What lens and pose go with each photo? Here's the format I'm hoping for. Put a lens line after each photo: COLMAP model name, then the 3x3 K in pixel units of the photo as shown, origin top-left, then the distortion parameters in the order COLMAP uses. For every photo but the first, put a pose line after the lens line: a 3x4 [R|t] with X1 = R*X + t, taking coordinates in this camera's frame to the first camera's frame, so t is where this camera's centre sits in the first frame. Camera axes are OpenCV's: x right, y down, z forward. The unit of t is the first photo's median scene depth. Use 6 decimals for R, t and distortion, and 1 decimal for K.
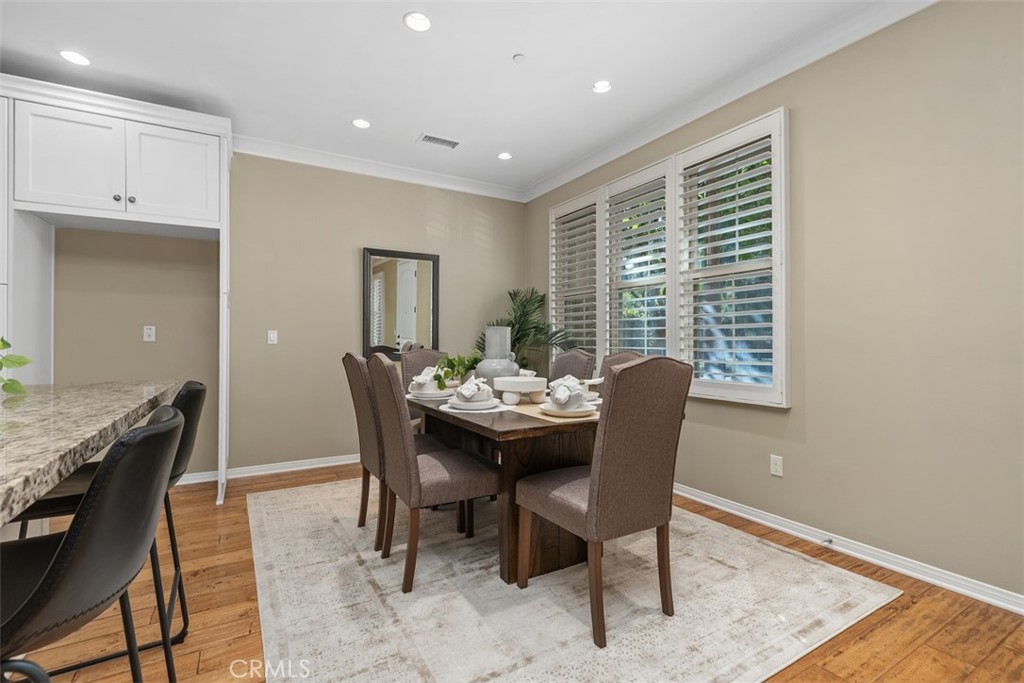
lens RADIAL K [[467.3, 0, 515.1], [0, 467.3, 337.3], [0, 0, 1]] dist [0.022187, -0.000008]
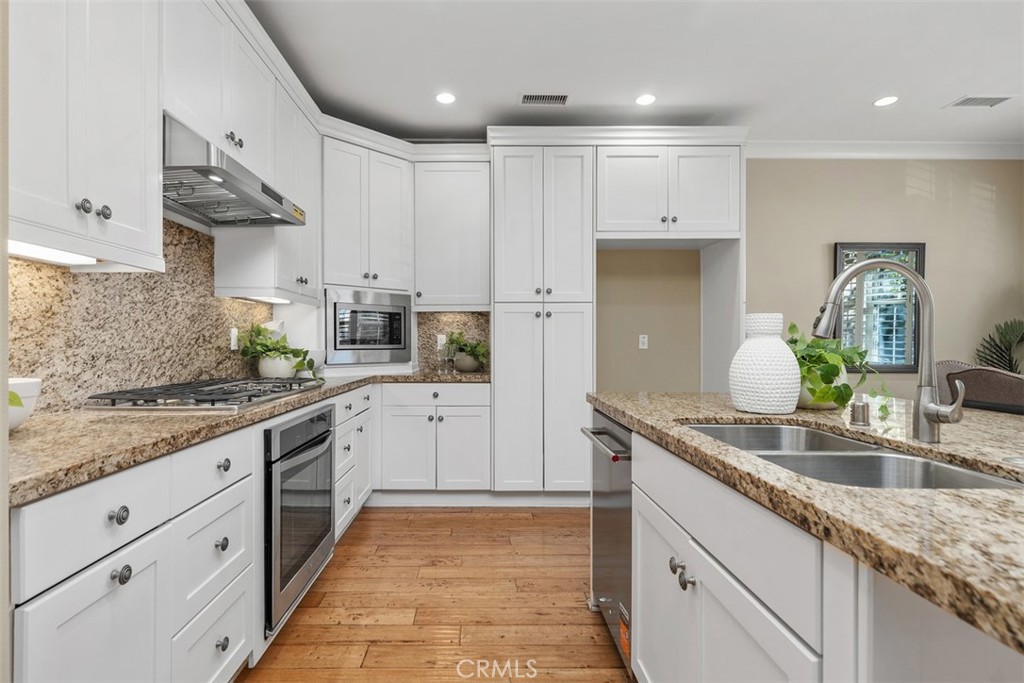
lens RADIAL K [[542.6, 0, 505.2], [0, 542.6, 344.0], [0, 0, 1]] dist [0.009871, 0.000142]
pose [[0.880601, 0.005284, -0.473828, -0.503201], [0.000395, 0.999929, 0.011885, -0.018950], [0.473858, -0.010653, 0.880537, -0.250492]]
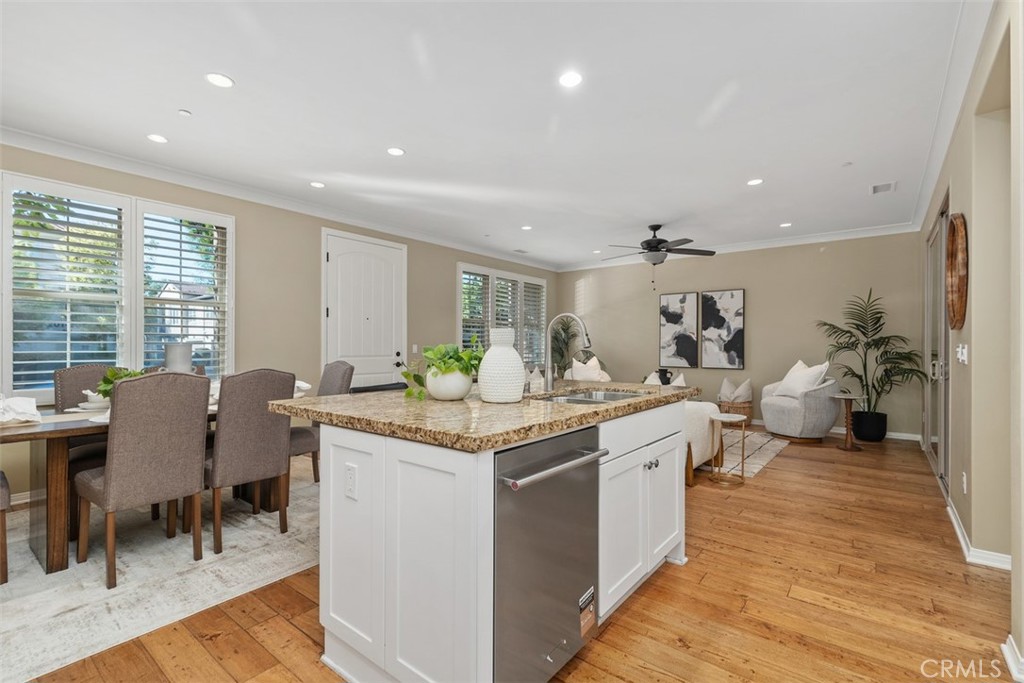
lens RADIAL K [[460.9, 0, 507.9], [0, 460.9, 344.2], [0, 0, 1]] dist [0.001479, 0.000017]
pose [[-0.349409, 0.005253, 0.936956, -1.092490], [-0.010556, 0.999899, -0.009542, -0.014901], [-0.936911, -0.013225, -0.349318, 0.533599]]
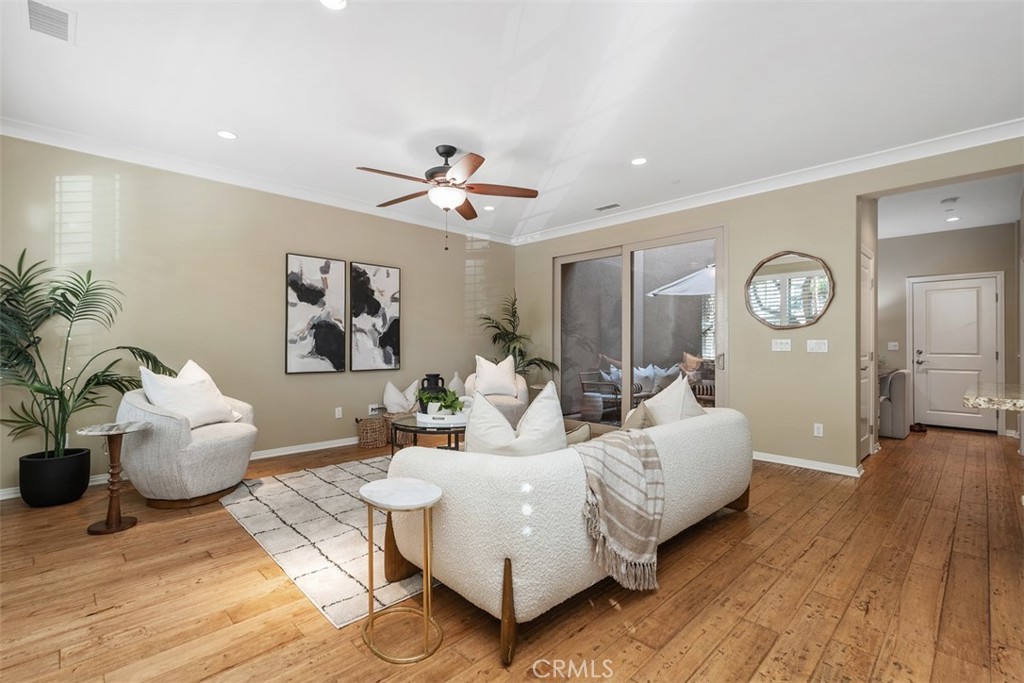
lens RADIAL K [[460.9, 0, 507.9], [0, 460.9, 344.2], [0, 0, 1]] dist [0.001479, 0.000017]
pose [[-0.972214, -0.002088, -0.234085, 0.500564], [-0.000111, 0.999964, -0.008460, -0.008733], [0.234095, -0.008199, -0.972179, 0.507730]]
